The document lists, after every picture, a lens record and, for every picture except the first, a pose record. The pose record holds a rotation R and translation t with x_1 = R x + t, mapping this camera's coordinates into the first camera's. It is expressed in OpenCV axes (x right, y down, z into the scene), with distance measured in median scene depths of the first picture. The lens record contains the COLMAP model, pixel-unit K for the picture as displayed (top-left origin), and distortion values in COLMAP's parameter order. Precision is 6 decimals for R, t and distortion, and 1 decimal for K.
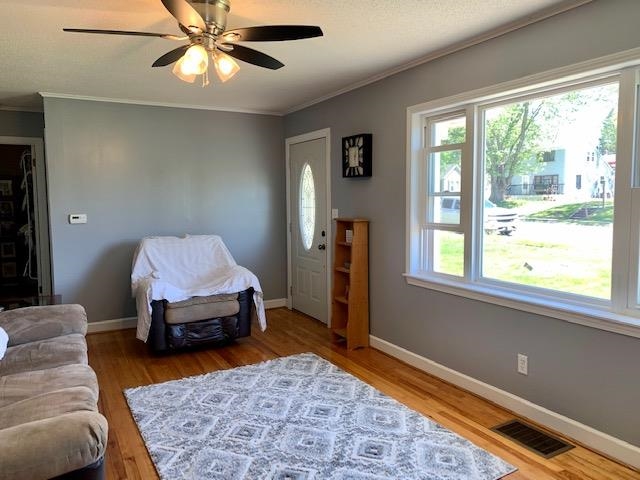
lens RADIAL K [[484.6, 0, 318.9], [0, 484.6, 236.8], [0, 0, 1]] dist [0.076515, -0.105390]
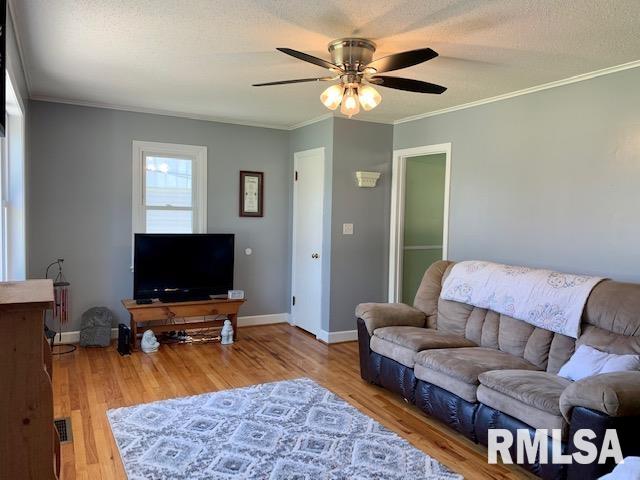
lens RADIAL K [[484.6, 0, 318.9], [0, 484.6, 236.8], [0, 0, 1]] dist [0.076515, -0.105390]
pose [[-0.999848, -0.013545, 0.011012, -0.165107], [-0.011927, 0.990684, 0.135659, -0.166911], [-0.012747, 0.135507, -0.990694, 2.006448]]
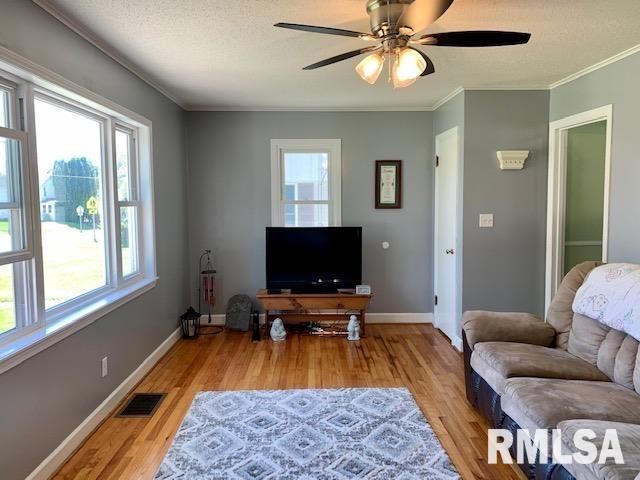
lens RADIAL K [[484.6, 0, 318.9], [0, 484.6, 236.8], [0, 0, 1]] dist [0.076515, -0.105390]
pose [[-0.887029, -0.018300, 0.461350, -0.511717], [0.055557, 0.987724, 0.145997, -0.155221], [-0.458358, 0.155135, -0.875123, 1.805539]]
